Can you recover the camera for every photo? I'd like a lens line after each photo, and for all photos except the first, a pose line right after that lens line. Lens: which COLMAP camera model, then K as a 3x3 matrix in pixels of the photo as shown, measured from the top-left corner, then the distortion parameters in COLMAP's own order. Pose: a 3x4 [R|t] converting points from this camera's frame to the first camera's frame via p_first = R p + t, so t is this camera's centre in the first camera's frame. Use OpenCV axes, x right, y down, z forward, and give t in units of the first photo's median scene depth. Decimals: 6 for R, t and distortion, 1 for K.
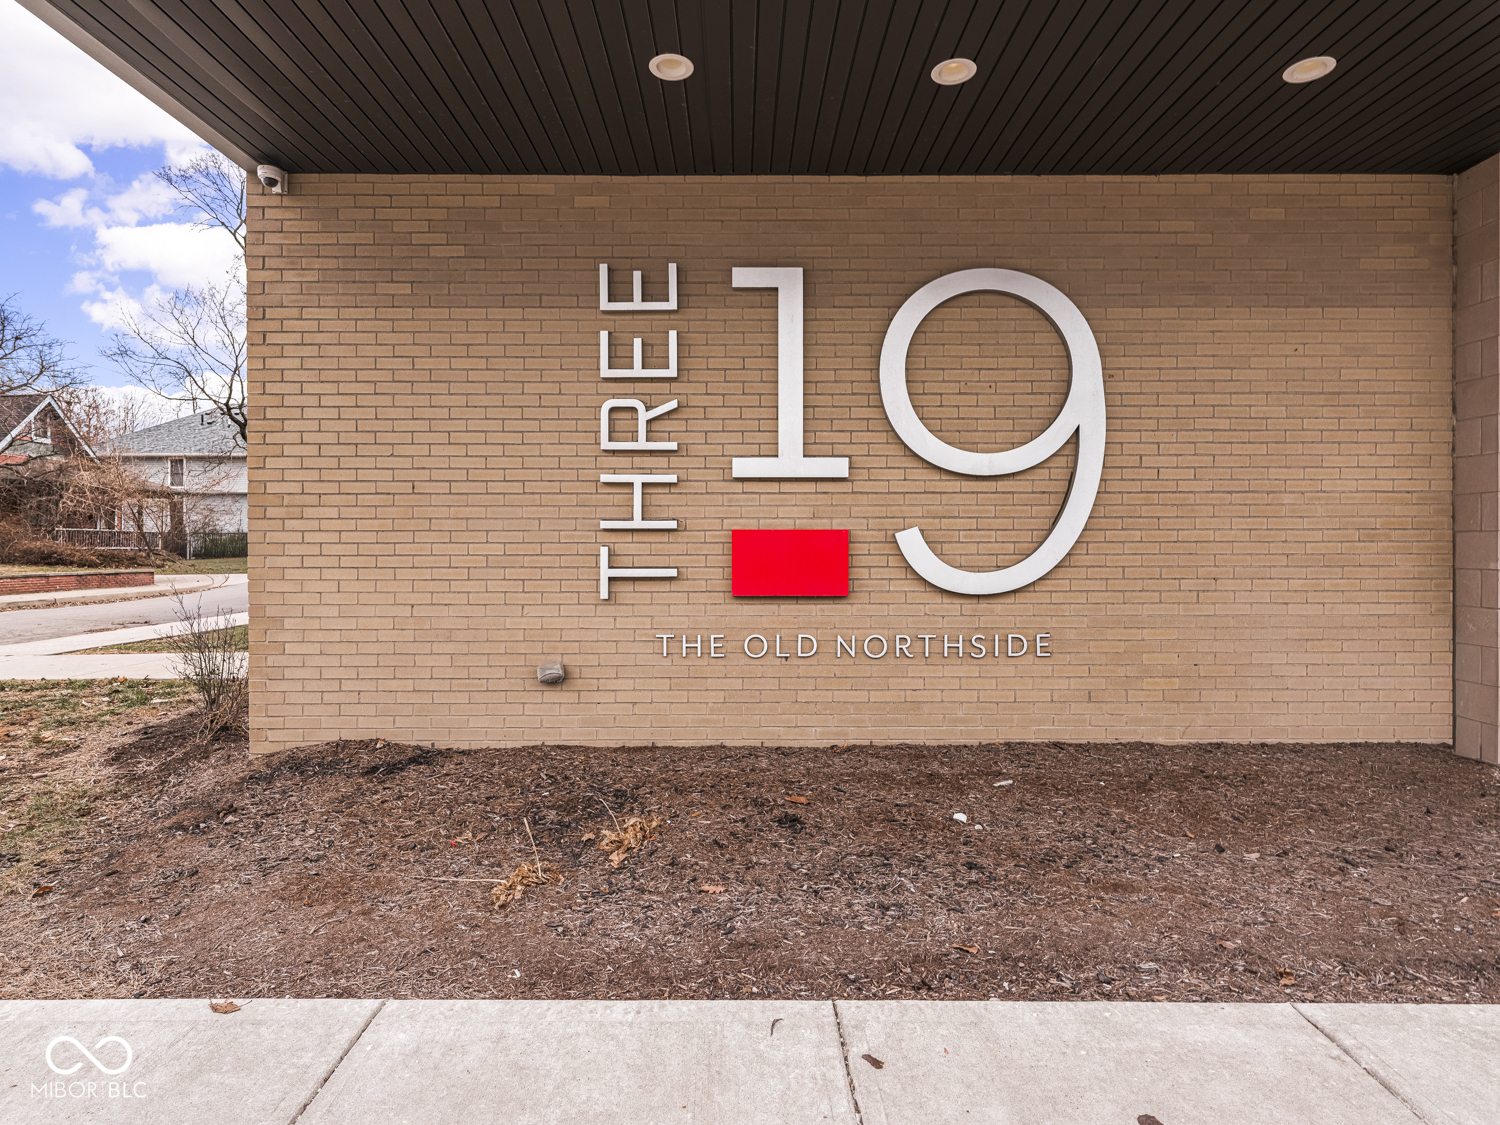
lens RADIAL K [[1081.0, 0, 750.6], [0, 1081.0, 696.5], [0, 0, 1]] dist [-0.000393, -0.002916]
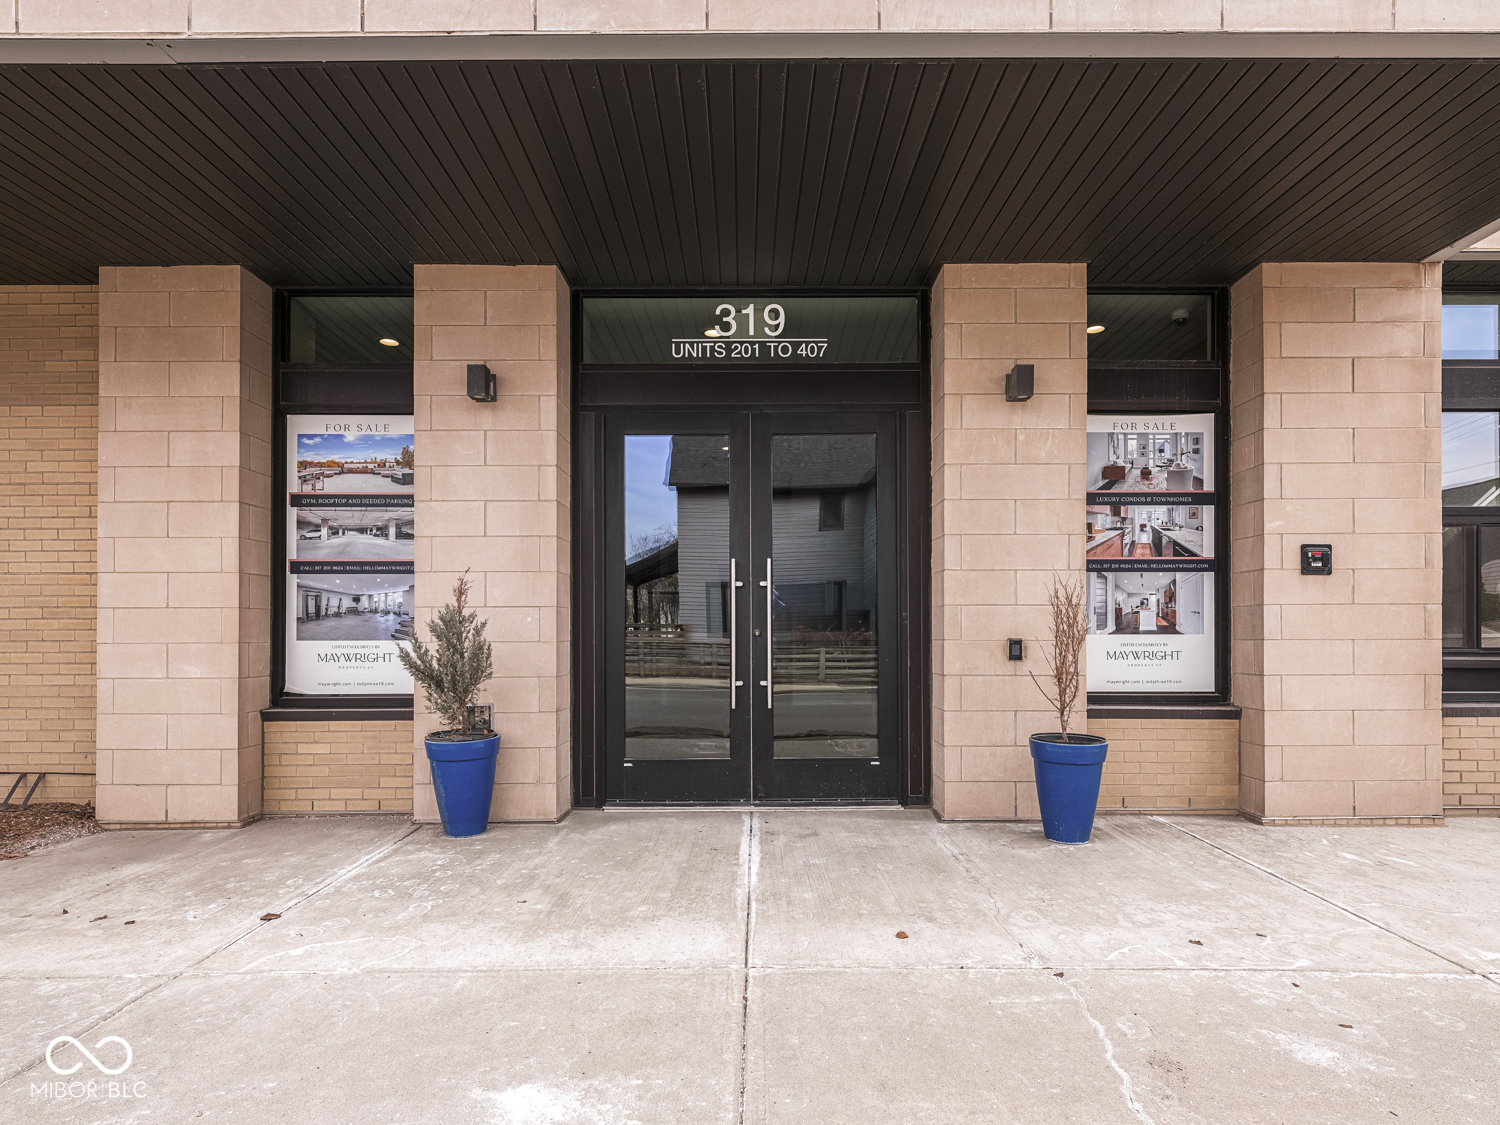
lens RADIAL K [[1081.0, 0, 750.6], [0, 1081.0, 696.5], [0, 0, 1]] dist [-0.000393, -0.002916]
pose [[0.999981, 0.002366, -0.005755, 1.290987], [-0.002376, 0.999996, -0.001670, -0.063976], [0.005751, 0.001684, 0.999982, -0.096167]]
